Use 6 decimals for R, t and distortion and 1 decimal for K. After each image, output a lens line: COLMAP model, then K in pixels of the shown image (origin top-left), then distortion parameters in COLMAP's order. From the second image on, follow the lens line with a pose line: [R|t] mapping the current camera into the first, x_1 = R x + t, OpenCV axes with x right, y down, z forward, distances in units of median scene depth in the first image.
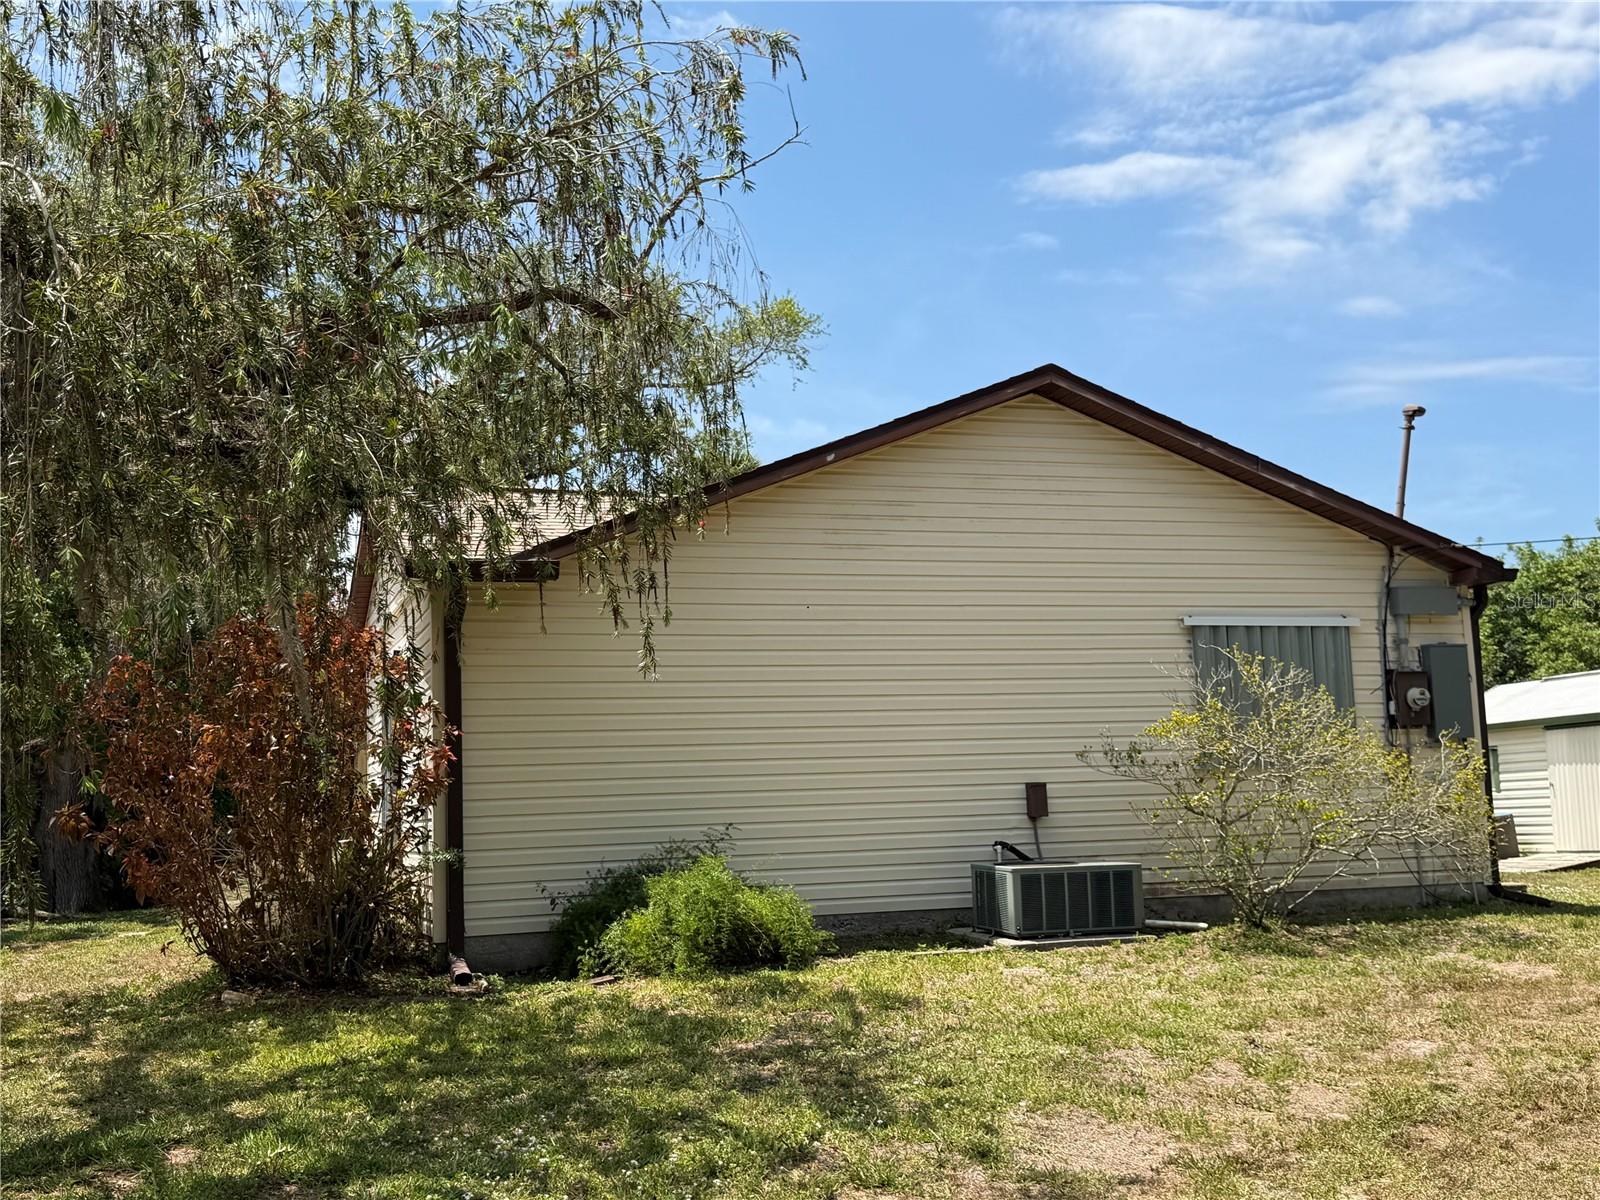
lens RADIAL K [[1672.4, 0, 799.1], [0, 1672.4, 604.8], [0, 0, 1]] dist [0.185330, -0.439092]
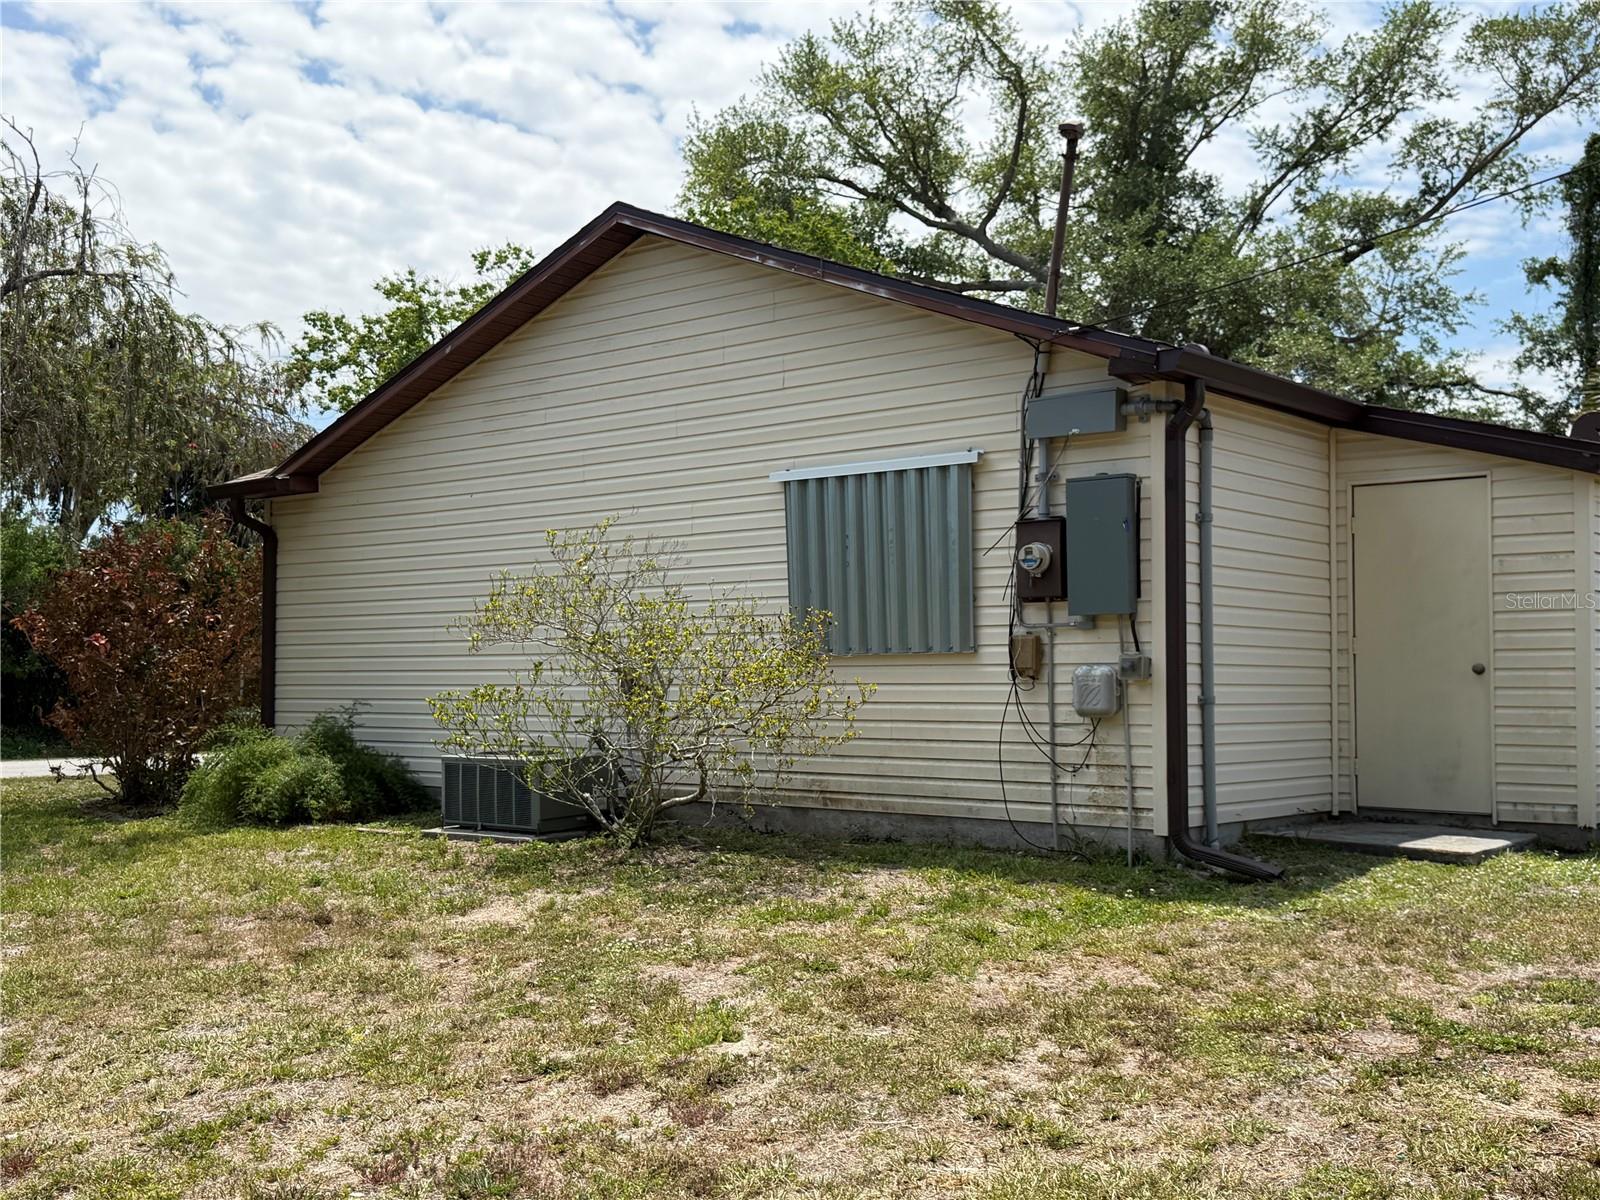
lens RADIAL K [[1672.4, 0, 799.1], [0, 1672.4, 604.8], [0, 0, 1]] dist [0.185330, -0.439092]
pose [[0.527200, -0.003144, -0.849735, 0.896803], [0.087529, 0.994875, 0.050624, 0.030177], [0.845221, -0.101065, 0.524774, 0.552556]]
